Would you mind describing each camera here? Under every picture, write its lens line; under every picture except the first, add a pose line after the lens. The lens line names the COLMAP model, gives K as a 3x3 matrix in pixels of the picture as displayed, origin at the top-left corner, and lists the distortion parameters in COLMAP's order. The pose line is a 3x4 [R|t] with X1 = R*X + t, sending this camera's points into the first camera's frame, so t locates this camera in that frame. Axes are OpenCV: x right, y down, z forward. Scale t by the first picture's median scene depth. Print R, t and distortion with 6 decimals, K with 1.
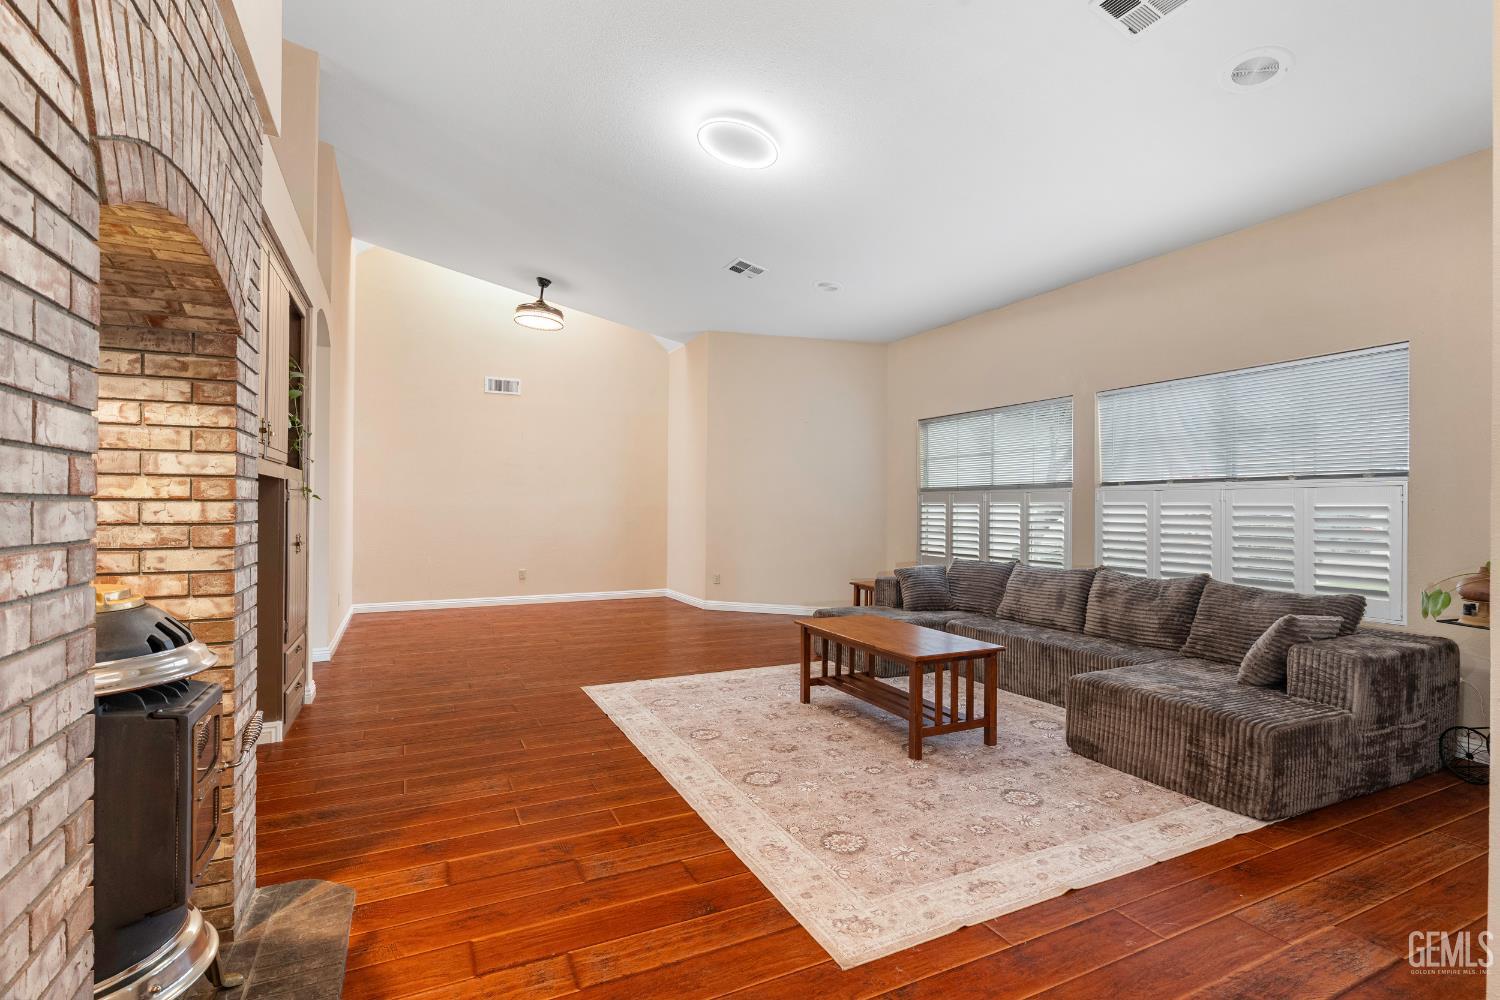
lens RADIAL K [[688.0, 0, 733.6], [0, 688.0, 511.9], [0, 0, 1]] dist [0.001309, 0.000434]
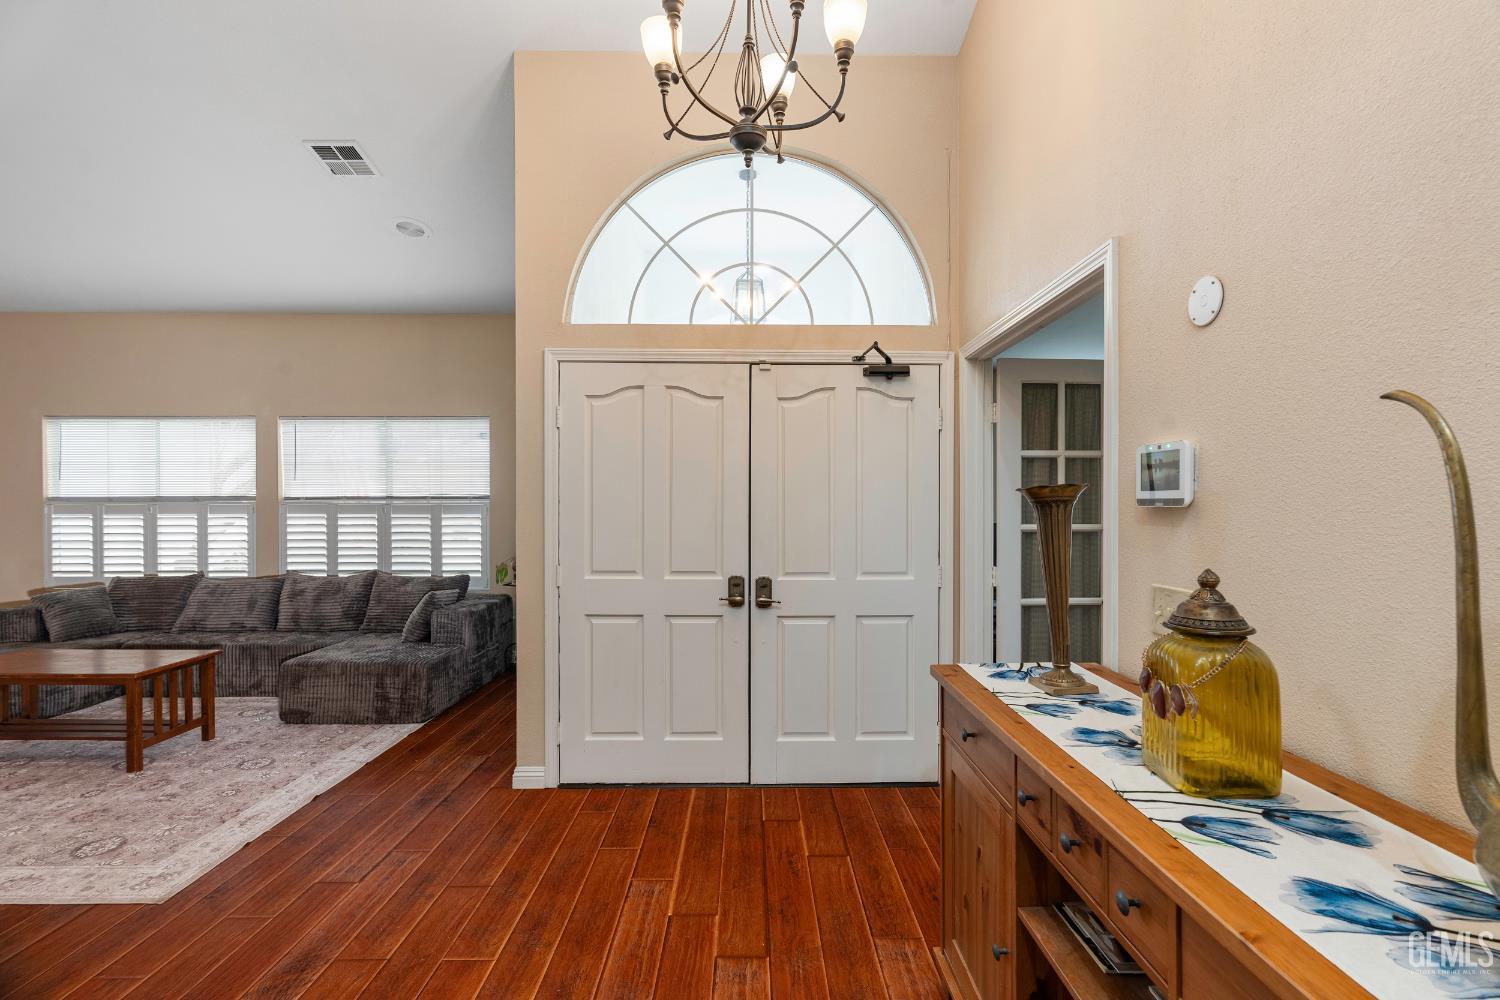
lens RADIAL K [[688.0, 0, 742.7], [0, 688.0, 503.9], [0, 0, 1]] dist [0.001309, 0.000434]
pose [[0.429181, -0.004929, 0.903205, -0.277739], [0.011966, 0.999928, -0.000229, -0.037198], [-0.903139, 0.010906, 0.429209, -0.285493]]
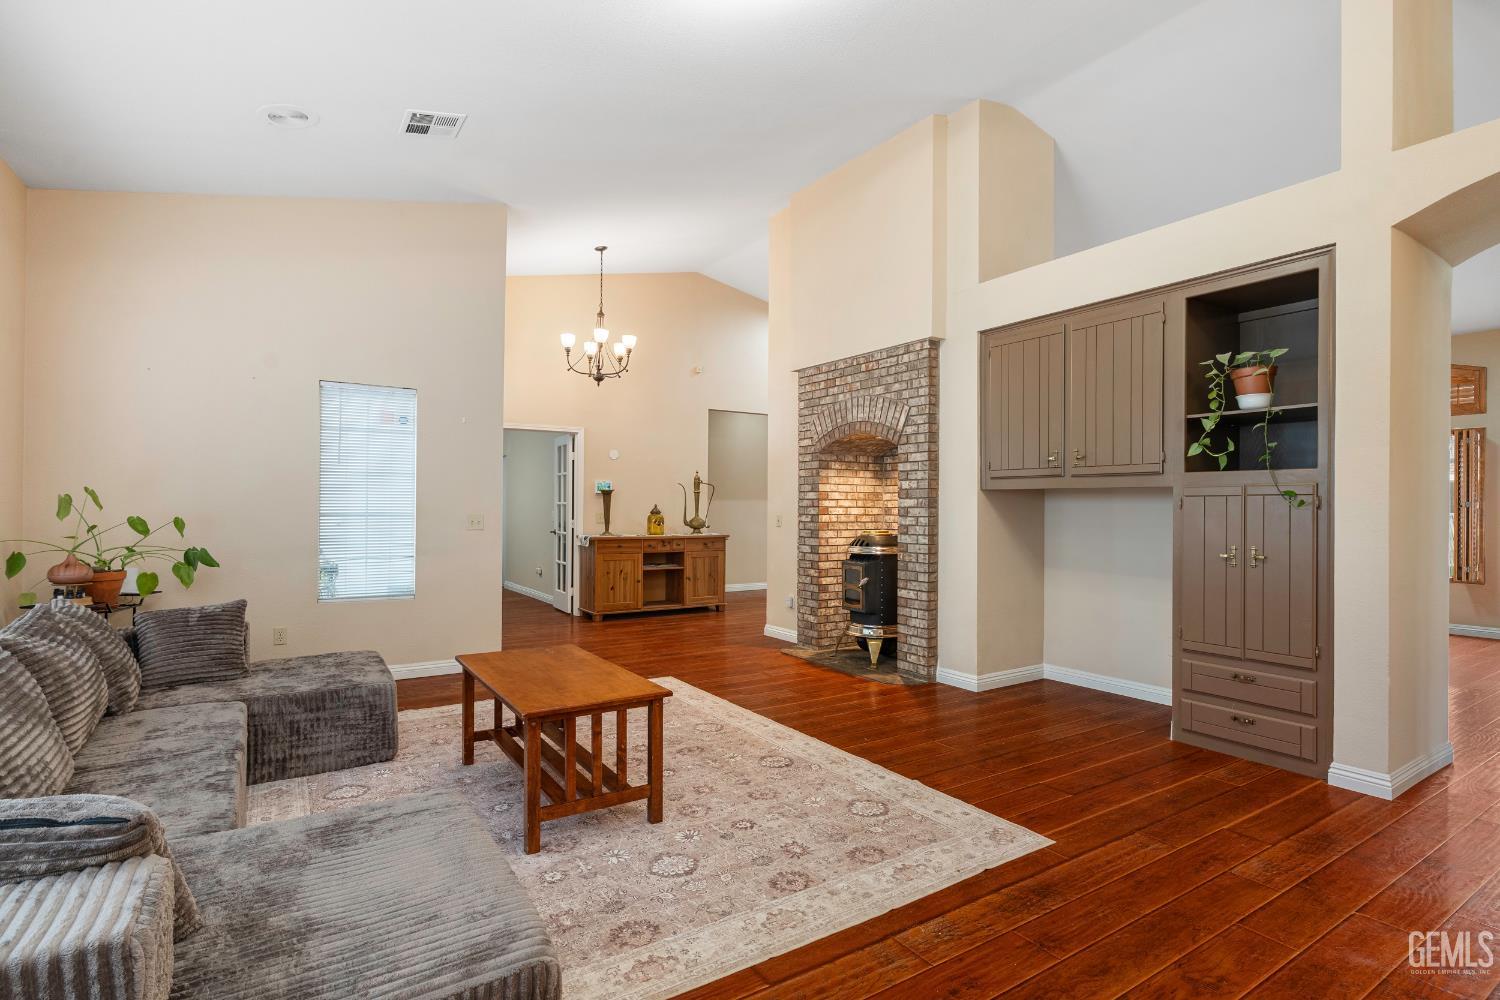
lens RADIAL K [[716.2, 0, 733.1], [0, 716.2, 501.4], [0, 0, 1]] dist [-0.007495, 0.000541]
pose [[-0.991972, -0.012747, -0.125817, 0.138562], [-0.013113, 0.999912, 0.002078, -0.019824], [0.125779, 0.003711, -0.992051, 1.935642]]
